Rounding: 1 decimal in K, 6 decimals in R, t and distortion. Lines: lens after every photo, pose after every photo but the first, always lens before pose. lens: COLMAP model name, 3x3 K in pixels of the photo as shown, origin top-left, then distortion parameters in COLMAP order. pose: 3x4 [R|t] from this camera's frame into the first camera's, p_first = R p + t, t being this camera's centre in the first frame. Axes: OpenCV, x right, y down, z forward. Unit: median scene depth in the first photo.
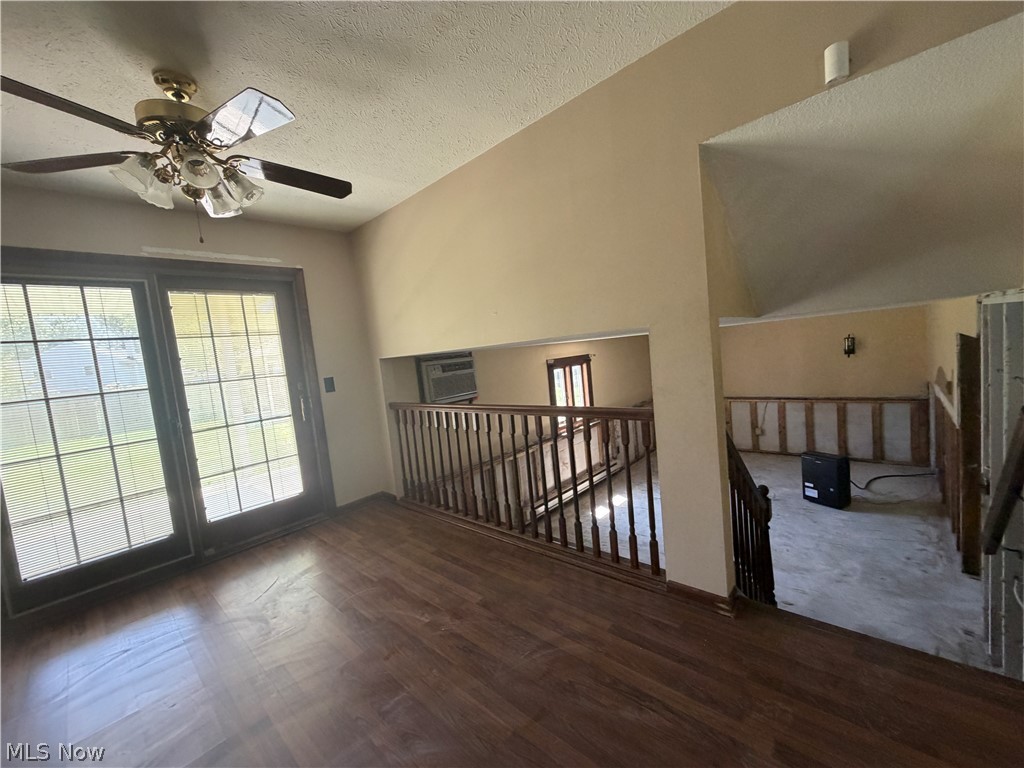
lens RADIAL K [[407.2, 0, 508.8], [0, 407.2, 385.2], [0, 0, 1]] dist [0.000870, 0.000247]
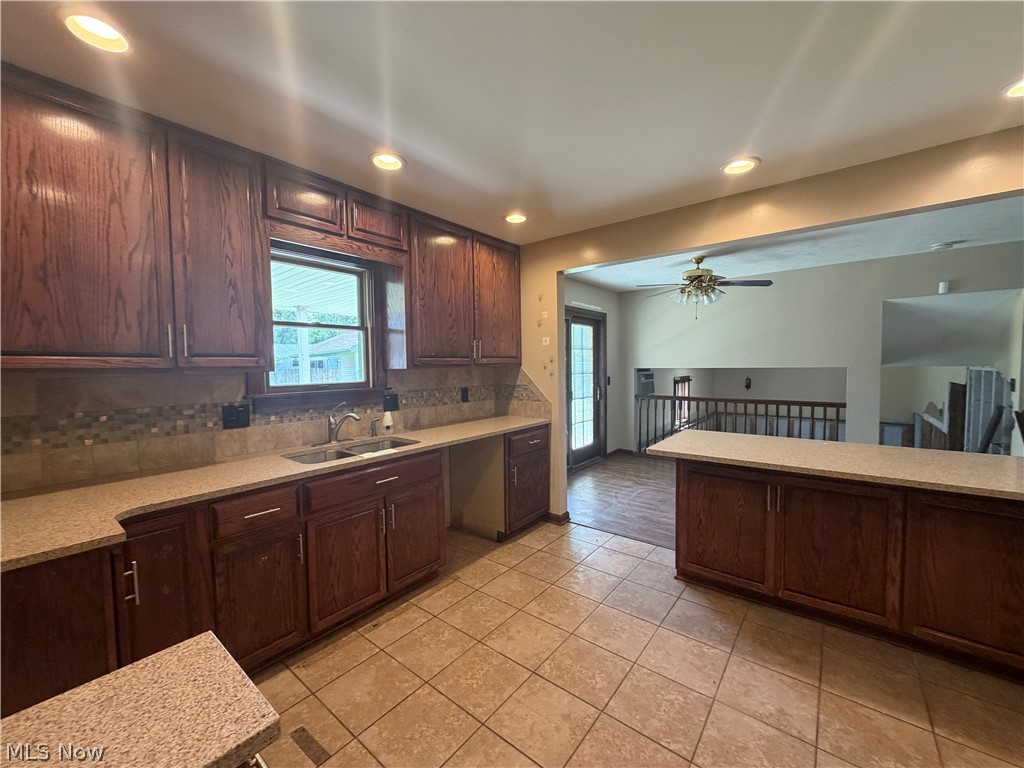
lens RADIAL K [[407.2, 0, 508.8], [0, 407.2, 385.2], [0, 0, 1]] dist [0.000870, 0.000247]
pose [[0.993691, 0.085705, 0.072344, -0.597594], [-0.083023, 0.995772, -0.039303, 0.072561], [-0.075407, 0.033049, 0.996605, -0.407574]]
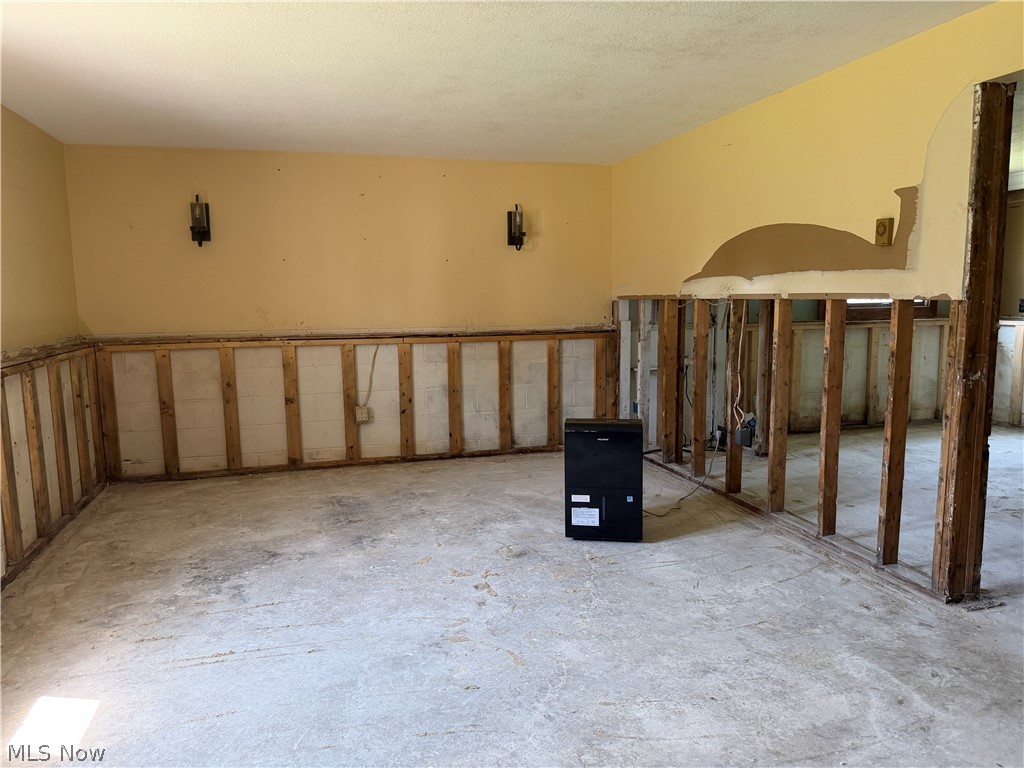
lens RADIAL K [[714.2, 0, 517.3], [0, 714.2, 383.6], [0, 0, 1]] dist [0.100492, -0.147844]
pose [[0.522599, -0.012011, 0.852494, 0.071679], [0.029983, 0.999541, -0.004298, 0.111471], [-0.852051, 0.027806, 0.522720, 0.582685]]
